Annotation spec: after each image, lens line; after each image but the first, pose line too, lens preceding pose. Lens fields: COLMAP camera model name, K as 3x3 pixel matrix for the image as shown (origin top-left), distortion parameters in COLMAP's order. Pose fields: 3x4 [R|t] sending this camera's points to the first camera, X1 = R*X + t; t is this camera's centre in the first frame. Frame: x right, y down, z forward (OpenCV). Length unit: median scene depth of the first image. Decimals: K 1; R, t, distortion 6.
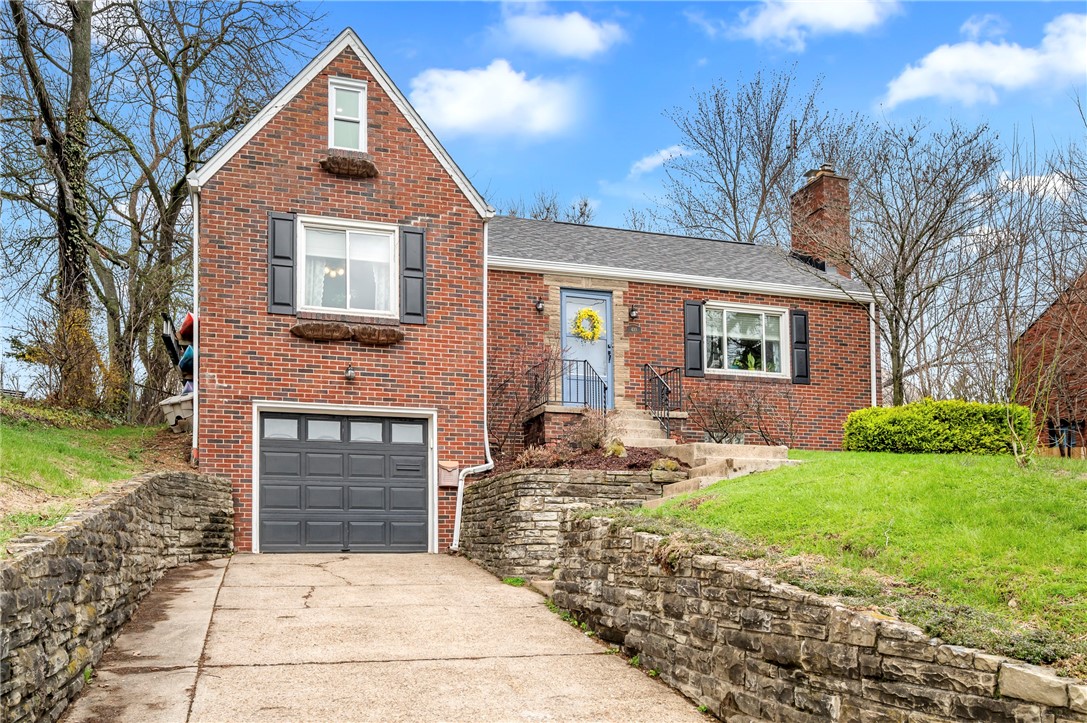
lens RADIAL K [[847.0, 0, 544.3], [0, 847.0, 366.8], [0, 0, 1]] dist [-0.000081, 0.002174]
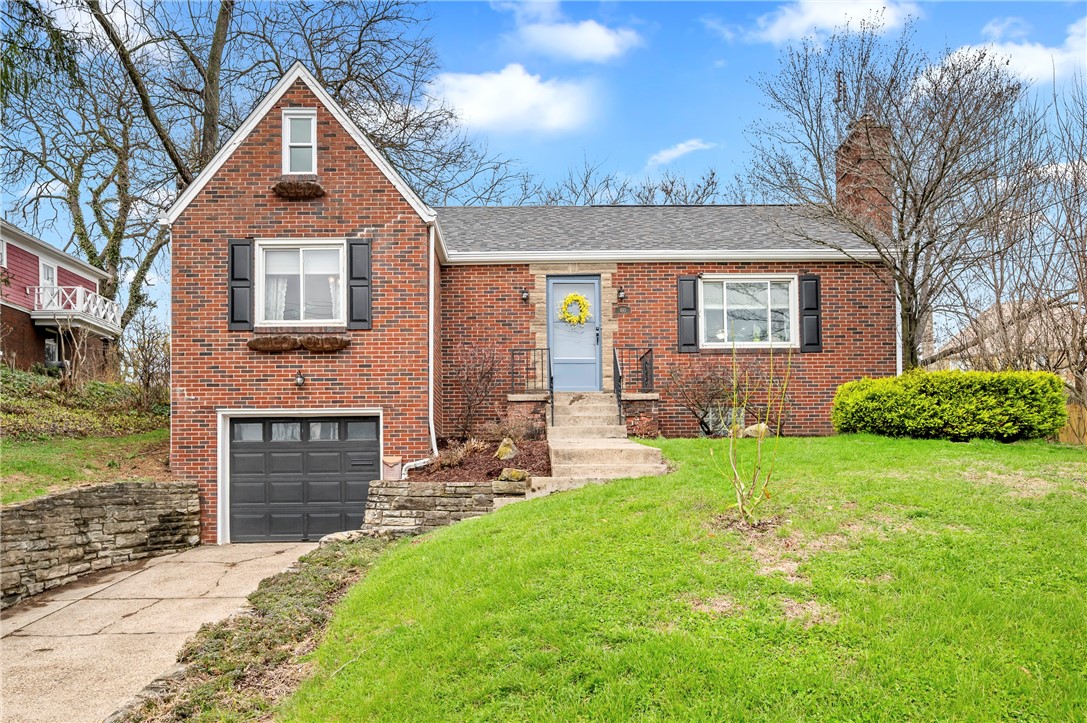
lens RADIAL K [[719.1, 0, 544.2], [0, 719.1, 354.8], [0, 0, 1]] dist [0.002227, -0.001096]
pose [[0.961622, -0.054010, -0.269011, 0.314507], [0.066201, 0.997140, 0.036448, -0.036372], [0.266273, -0.052858, 0.962447, 0.178724]]
